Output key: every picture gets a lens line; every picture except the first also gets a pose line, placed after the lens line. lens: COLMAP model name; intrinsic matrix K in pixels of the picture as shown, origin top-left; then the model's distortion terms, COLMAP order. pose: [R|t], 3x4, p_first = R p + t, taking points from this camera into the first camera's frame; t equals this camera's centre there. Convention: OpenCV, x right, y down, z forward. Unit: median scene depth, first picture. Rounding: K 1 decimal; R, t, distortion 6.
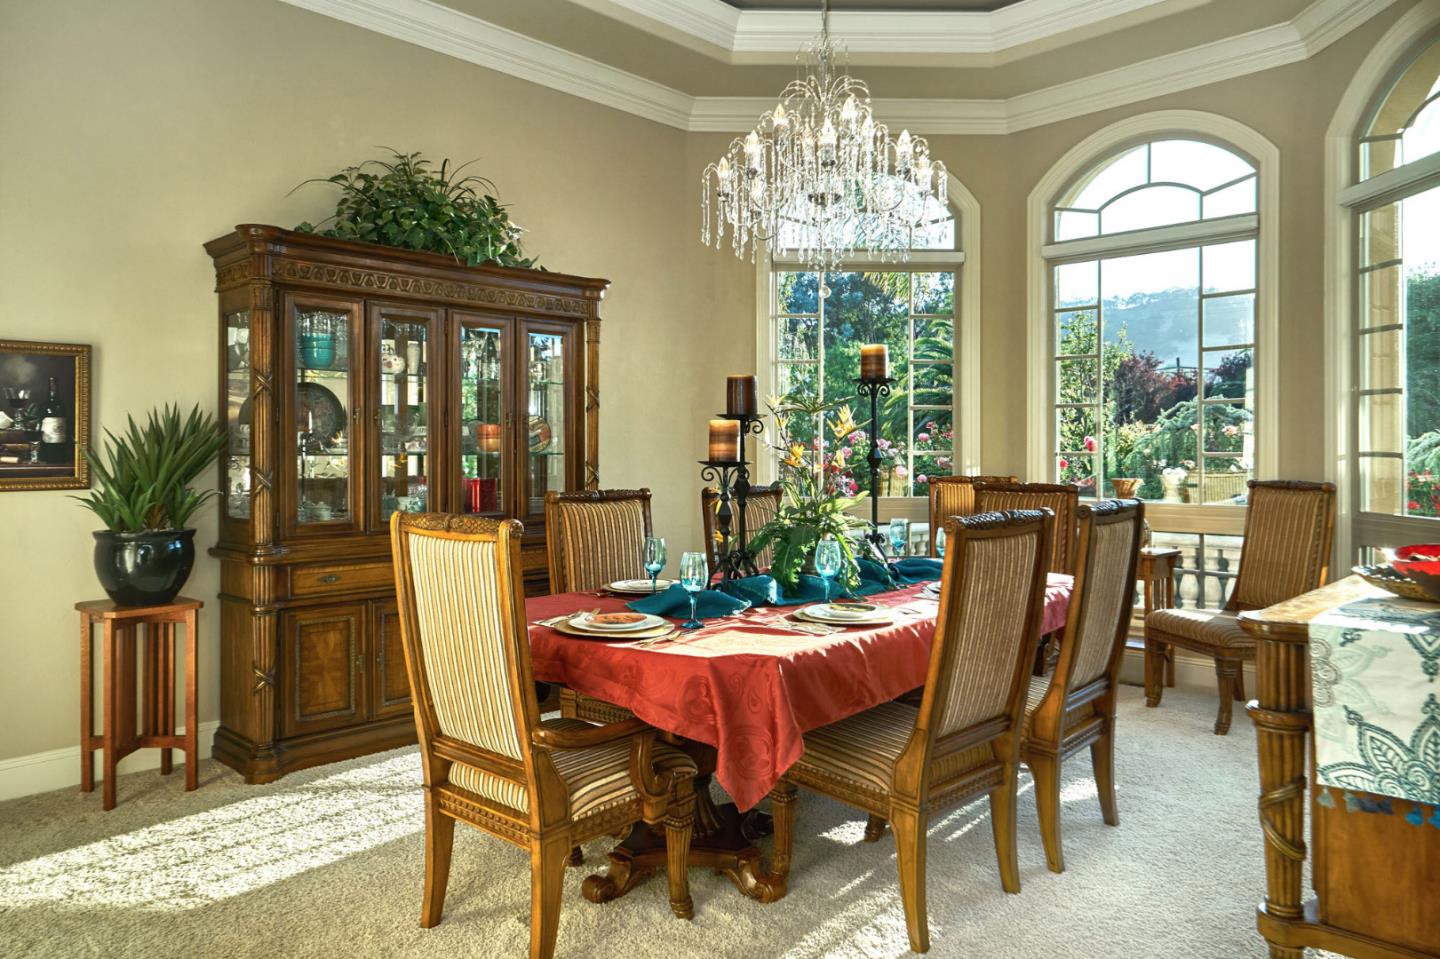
lens RADIAL K [[1011.3, 0, 720.0], [0, 1011.3, 479.5], [0, 0, 1]] dist [0.020589, 0.001518]
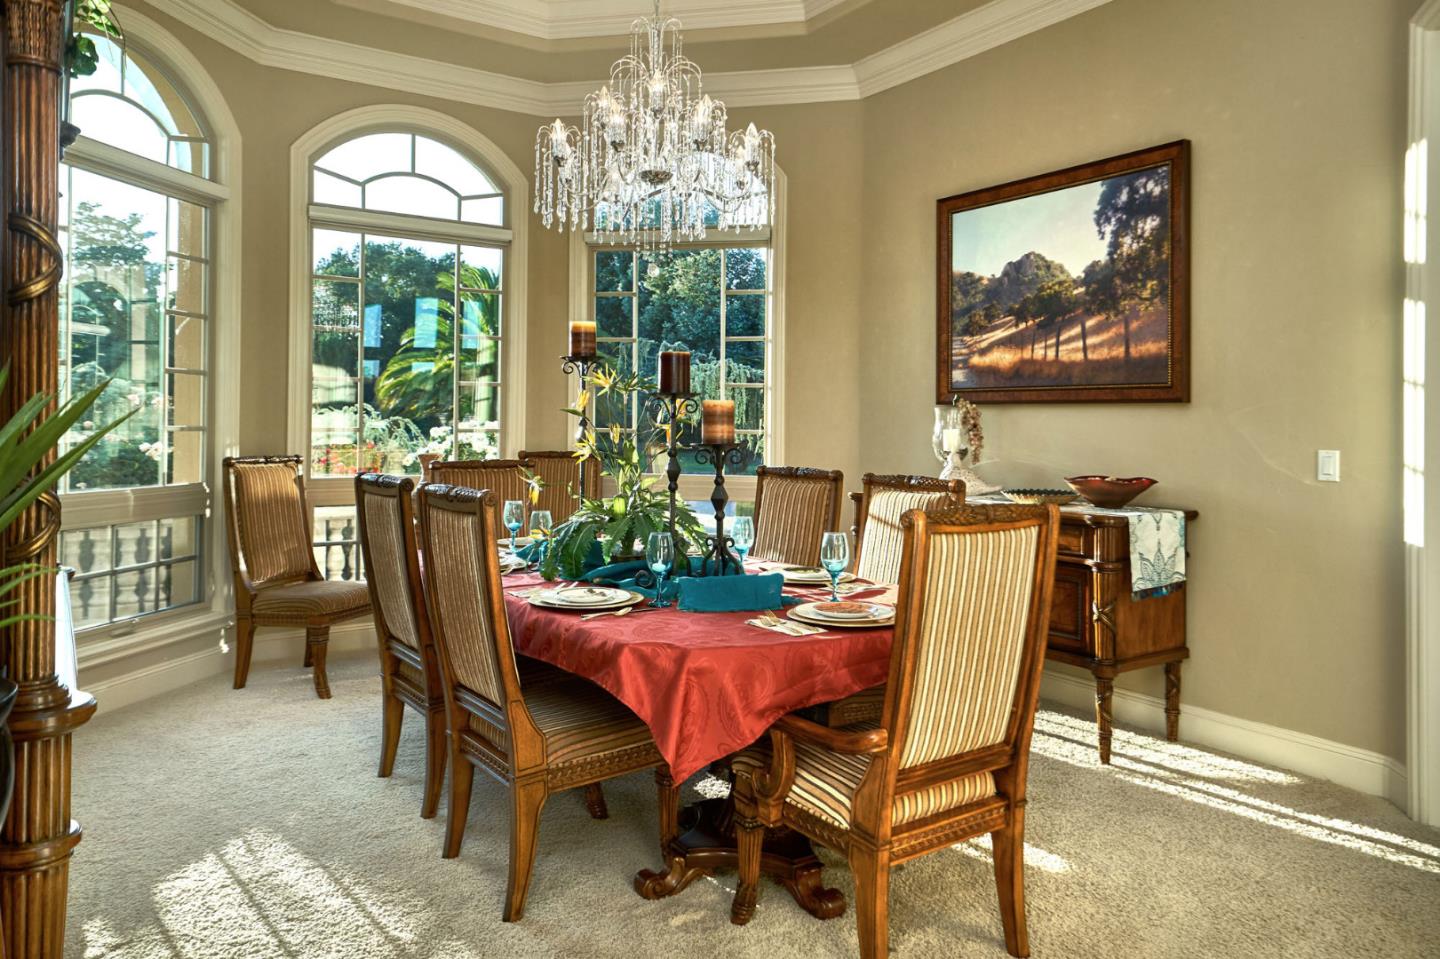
lens RADIAL K [[1011.3, 0, 720.0], [0, 1011.3, 479.5], [0, 0, 1]] dist [0.020589, 0.001518]
pose [[0.203882, -0.059234, 0.977202, -0.560331], [0.027068, 0.998127, 0.054855, -0.024224], [-0.978621, 0.015267, 0.205104, 0.484141]]
